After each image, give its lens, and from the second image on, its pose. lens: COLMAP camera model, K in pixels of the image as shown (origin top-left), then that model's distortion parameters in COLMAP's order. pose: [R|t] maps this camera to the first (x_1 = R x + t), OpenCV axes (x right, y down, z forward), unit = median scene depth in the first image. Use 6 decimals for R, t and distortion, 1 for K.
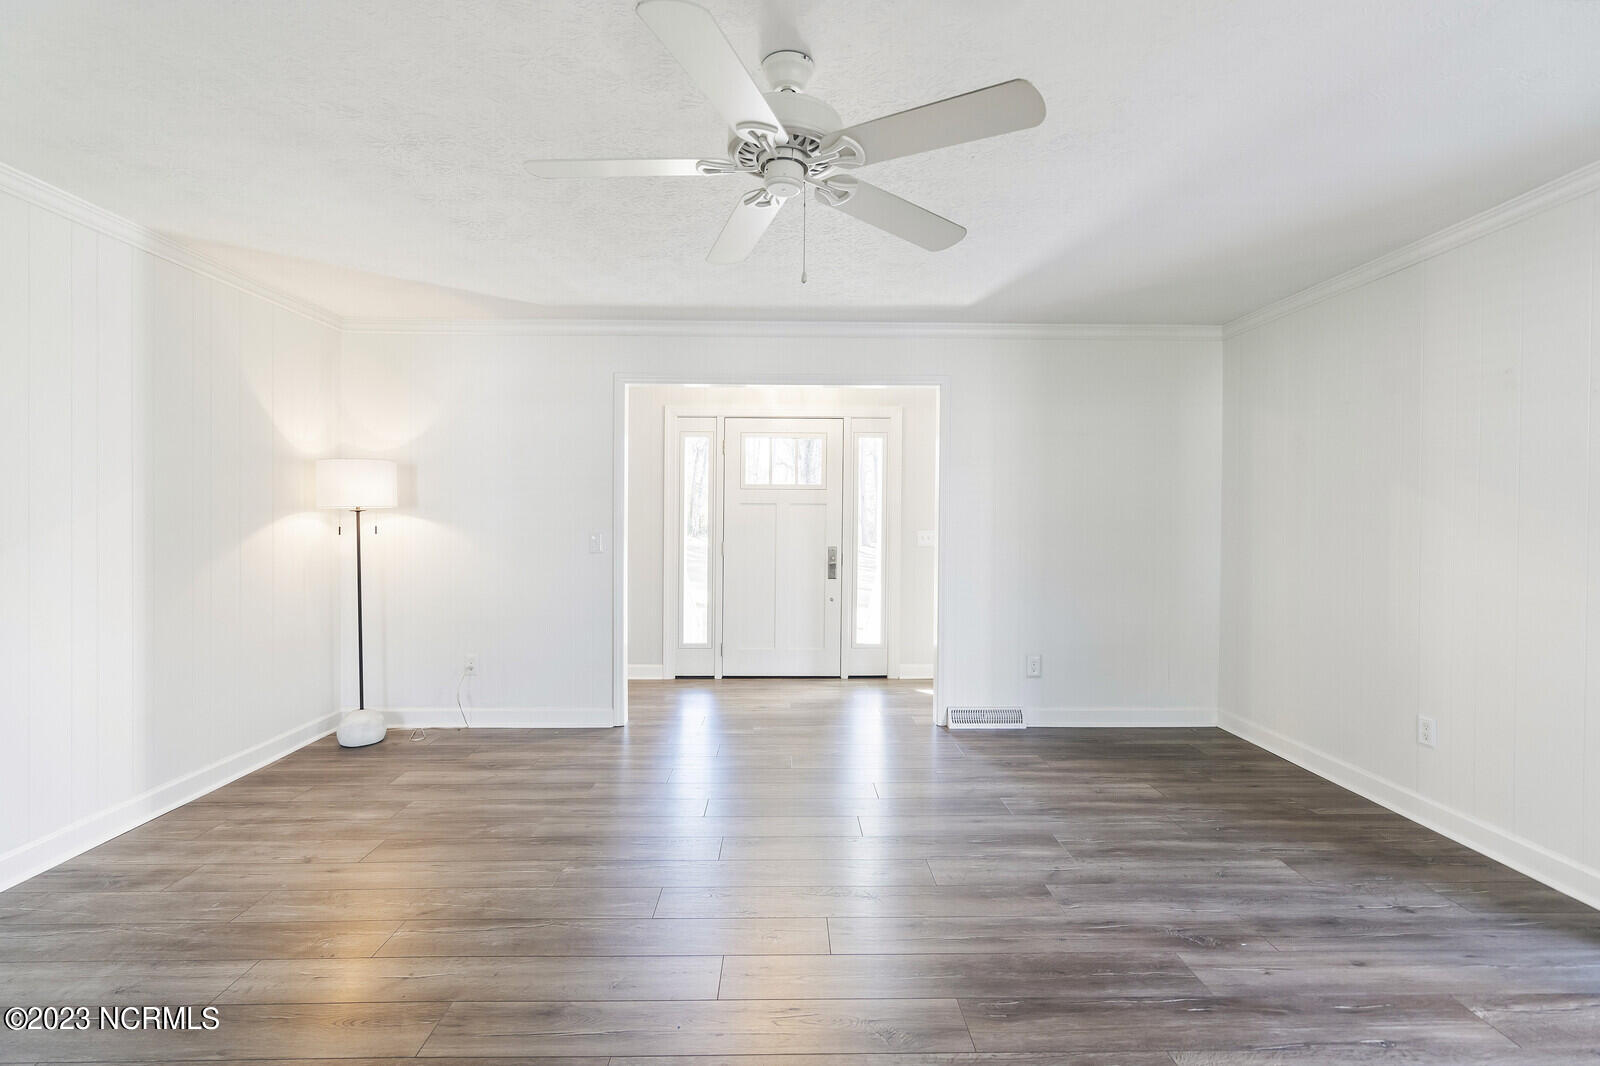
lens RADIAL K [[730.2, 0, 800.0], [0, 730.2, 533.0], [0, 0, 1]] dist [-0.001476, -0.000502]
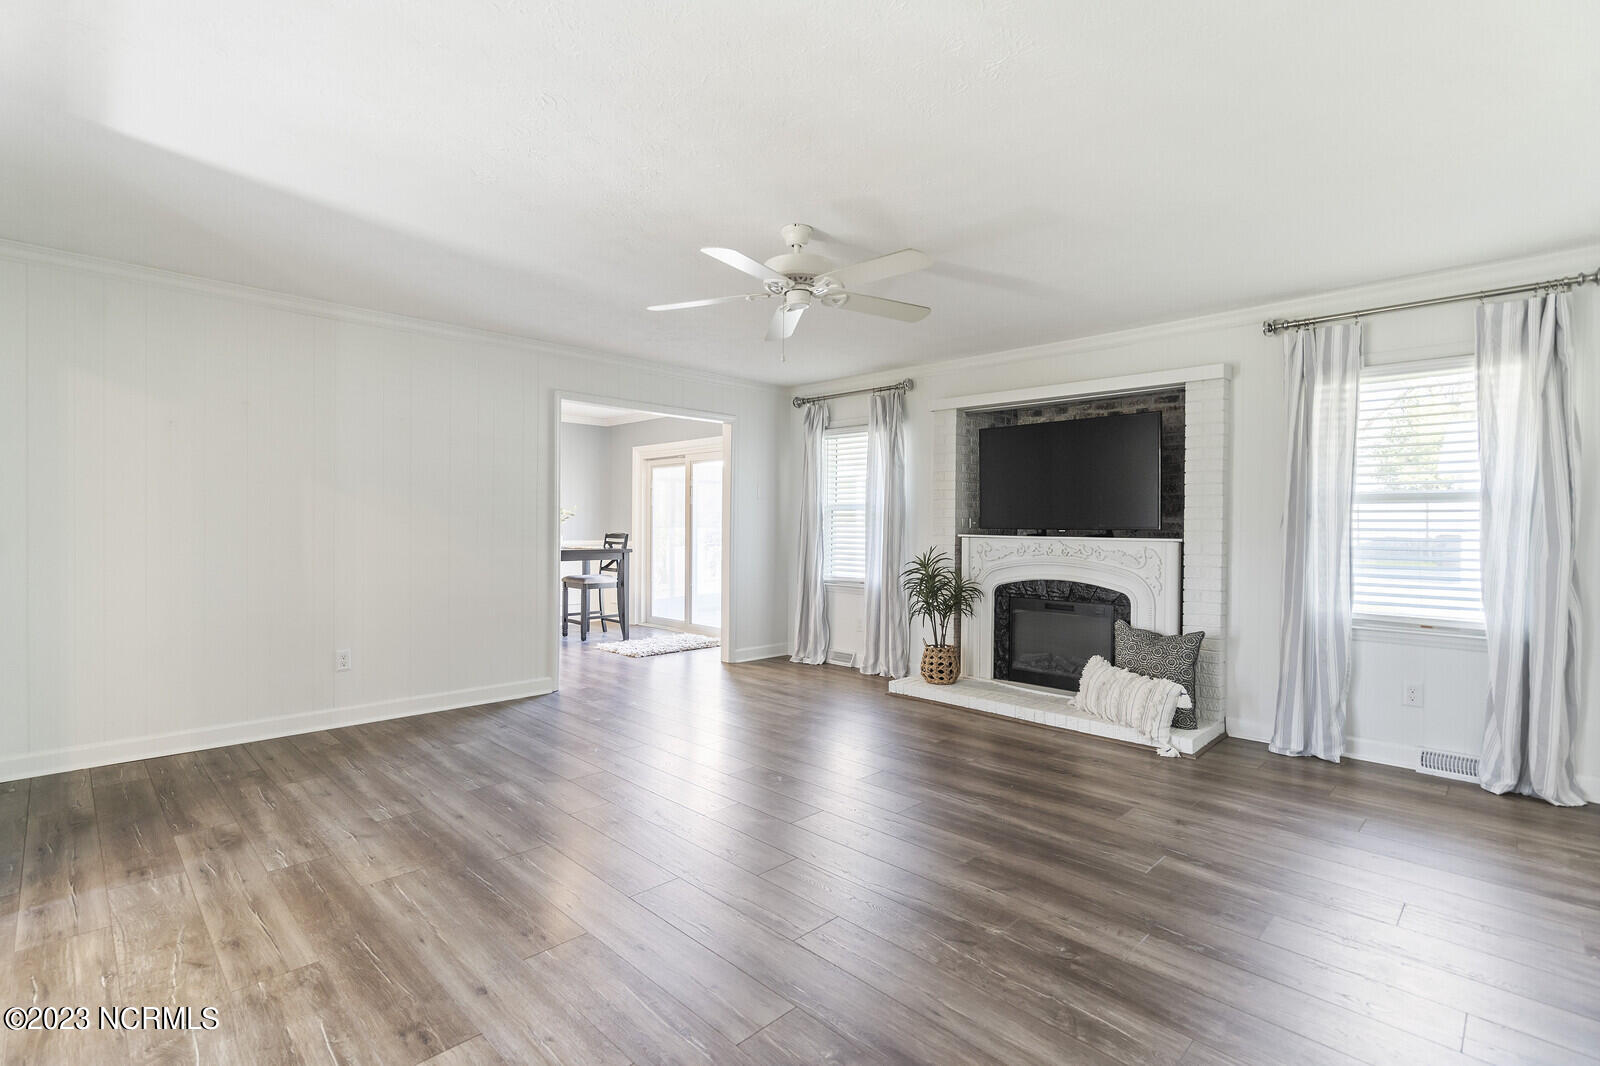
lens RADIAL K [[730.2, 0, 800.0], [0, 730.2, 533.0], [0, 0, 1]] dist [-0.001476, -0.000502]
pose [[-0.696791, -0.014607, 0.717126, -0.765989], [0.002824, 0.999729, 0.023107, -0.003634], [-0.717269, 0.018126, -0.696561, 1.348273]]
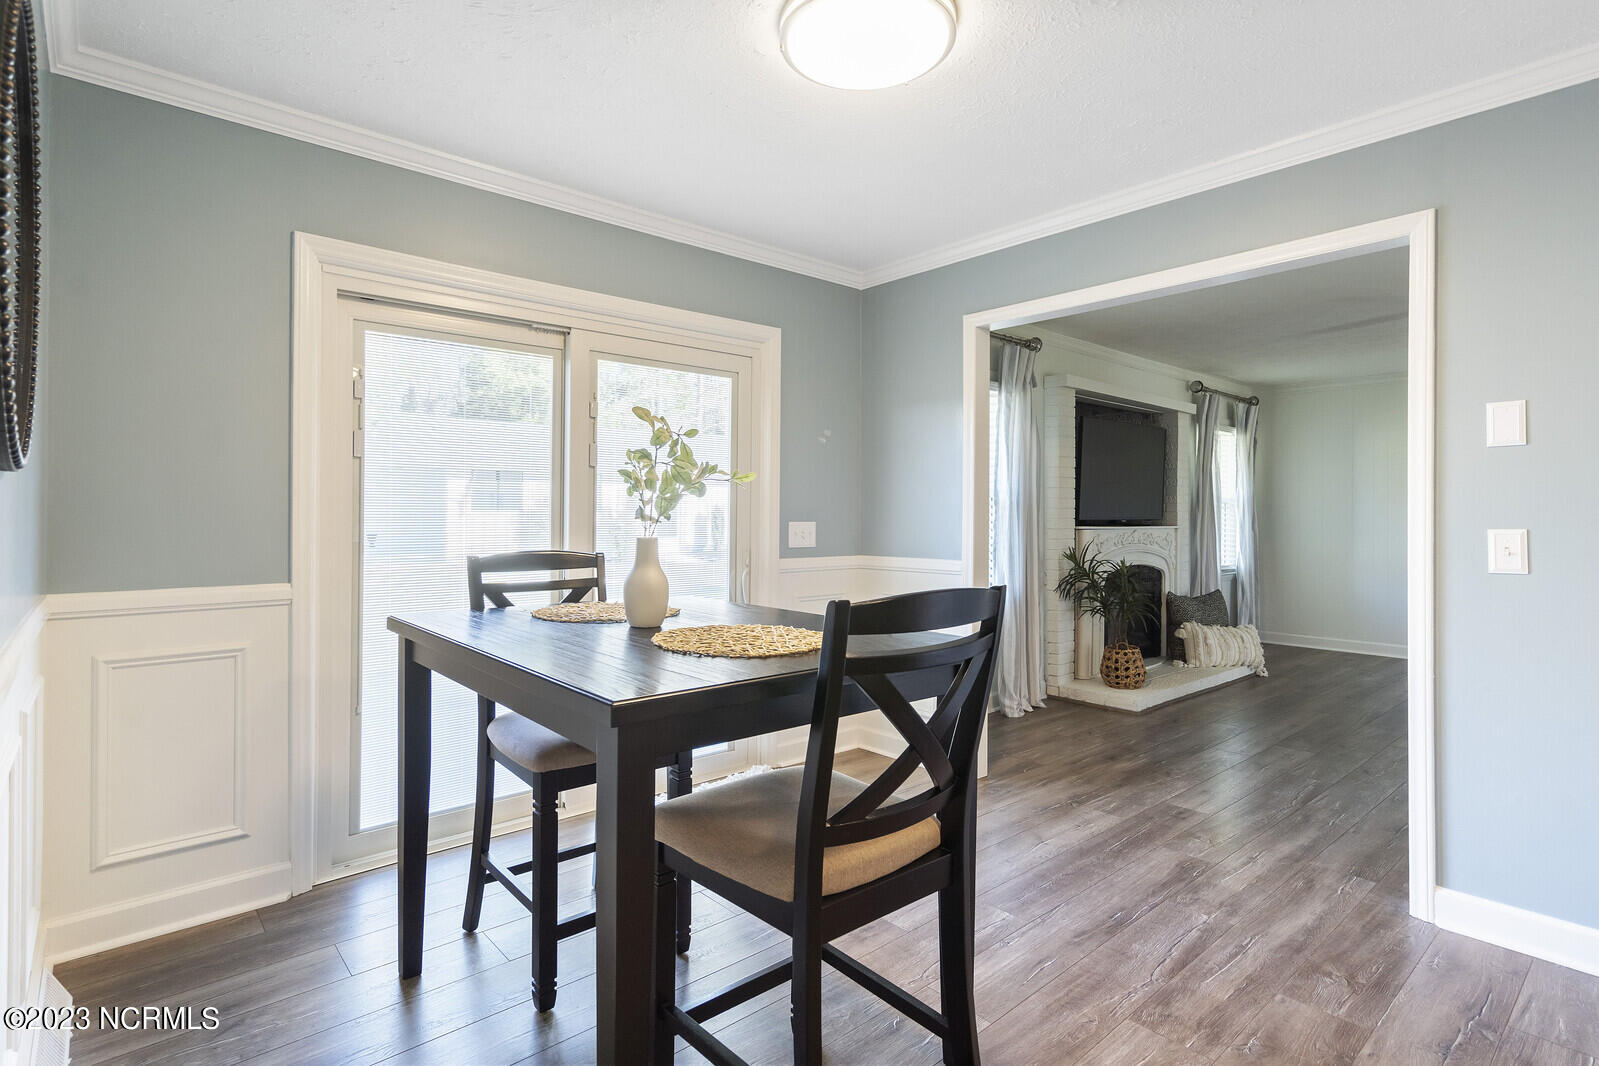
lens RADIAL K [[729.7, 0, 799.5], [0, 729.7, 533.0], [0, 0, 1]] dist [-0.001476, -0.000502]
pose [[-0.799416, 0.011926, -0.600660, 1.767258], [-0.012693, 0.999245, 0.036732, 0.003225], [0.600644, 0.036988, -0.798660, 0.755275]]
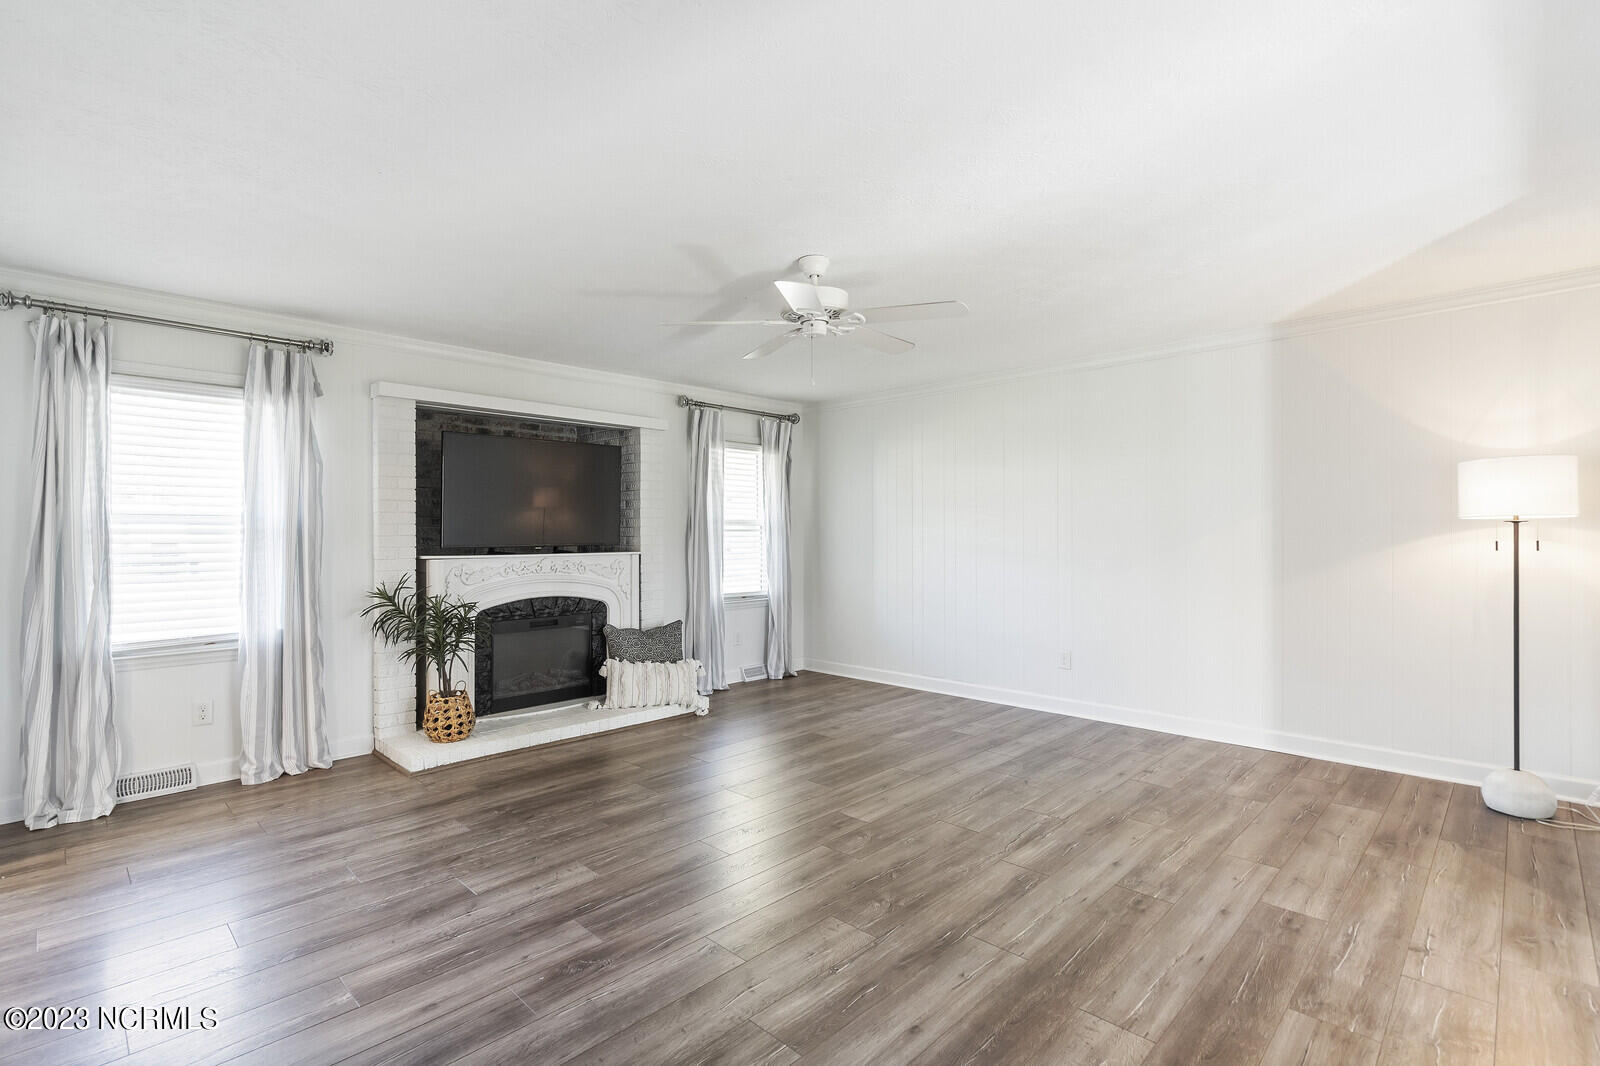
lens RADIAL K [[735.4, 0, 774.3], [0, 735.4, 530.9], [0, 0, 1]] dist [0.000397, 0.000374]
pose [[-0.730924, -0.001091, -0.682458, 0.748779], [-0.008483, 0.999936, 0.007487, -0.025474], [0.682406, 0.011262, -0.730887, 1.368398]]
